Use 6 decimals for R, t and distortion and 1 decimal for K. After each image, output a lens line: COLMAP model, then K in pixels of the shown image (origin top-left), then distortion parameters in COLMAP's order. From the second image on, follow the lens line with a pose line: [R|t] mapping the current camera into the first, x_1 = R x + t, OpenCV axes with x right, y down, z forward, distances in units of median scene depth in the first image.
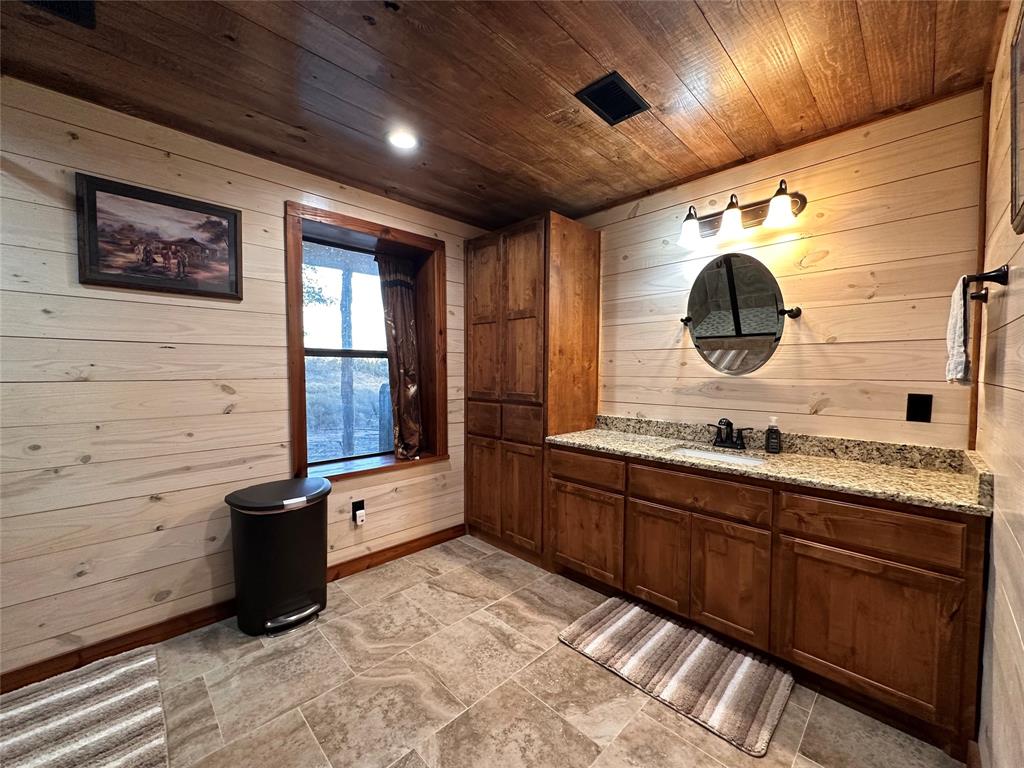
lens RADIAL K [[408.5, 0, 511.1], [0, 408.5, 383.3], [0, 0, 1]] dist [0.000528, 0.000134]
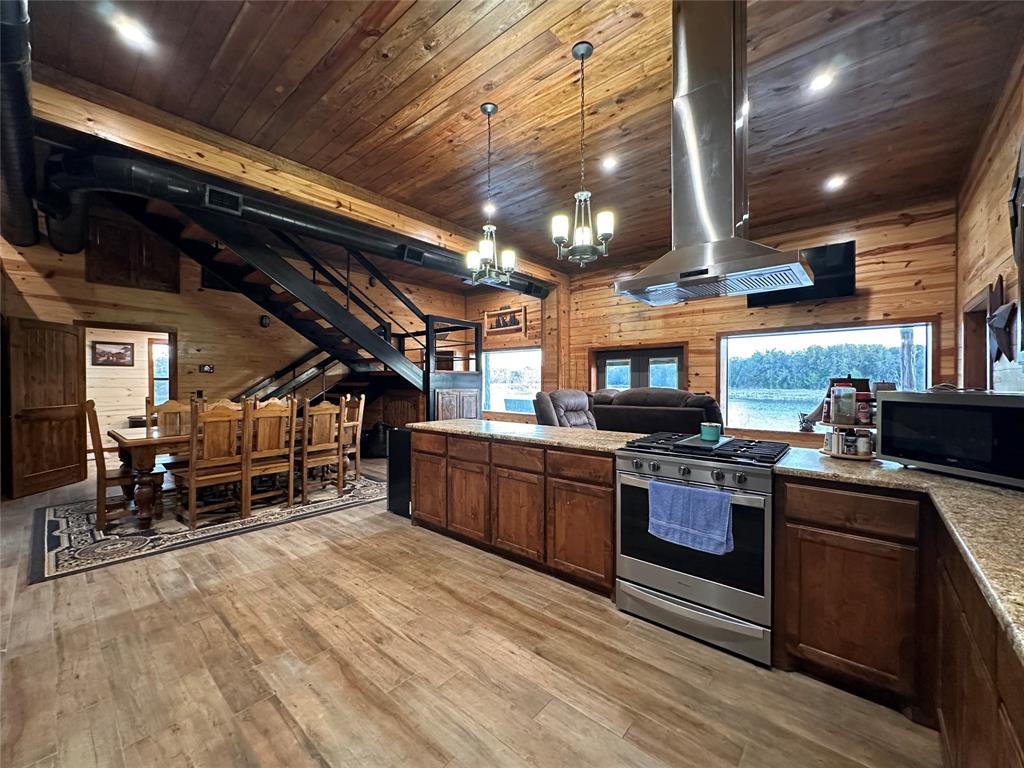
lens RADIAL K [[408.5, 0, 513.9], [0, 408.5, 384.5], [0, 0, 1]] dist [0.000528, 0.000134]
pose [[0.995950, -0.001264, 0.089898, 2.532633], [0.003554, 0.999673, -0.025319, 0.073805], [-0.089837, 0.025536, 0.995629, -3.116873]]
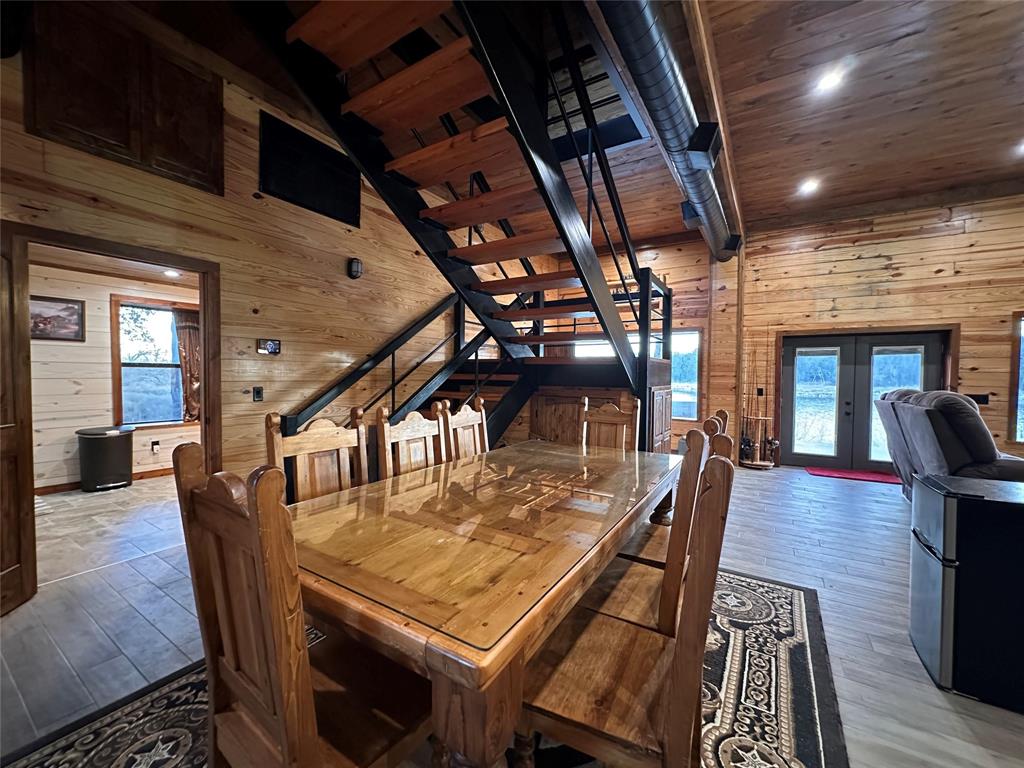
lens RADIAL K [[408.5, 0, 513.5], [0, 408.5, 384.9], [0, 0, 1]] dist [0.000528, 0.000134]
pose [[0.971757, 0.004227, 0.235946, 1.035641], [-0.003328, 0.999986, -0.004208, 0.025710], [-0.235960, 0.003304, 0.971757, -1.638616]]
